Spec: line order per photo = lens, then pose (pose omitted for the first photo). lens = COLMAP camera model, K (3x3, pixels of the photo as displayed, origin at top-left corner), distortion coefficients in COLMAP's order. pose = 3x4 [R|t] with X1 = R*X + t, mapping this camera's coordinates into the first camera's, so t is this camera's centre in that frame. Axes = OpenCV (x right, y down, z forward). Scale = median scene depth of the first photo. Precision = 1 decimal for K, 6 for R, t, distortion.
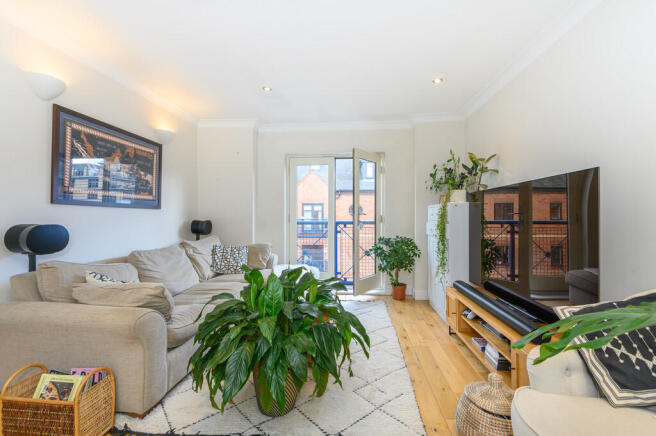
lens RADIAL K [[300.2, 0, 326.5], [0, 300.2, 215.7], [0, 0, 1]] dist [0.013930, 0.000175]
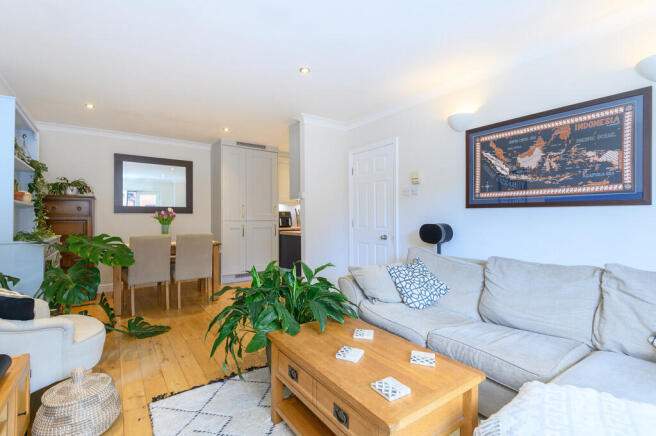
lens RADIAL K [[300.2, 0, 326.5], [0, 300.2, 215.7], [0, 0, 1]] dist [0.013930, 0.000175]
pose [[-0.752213, 0.004782, -0.658903, 0.308729], [0.009195, 0.999952, -0.003239, -0.006355], [0.658856, -0.008495, -0.752221, 1.220495]]
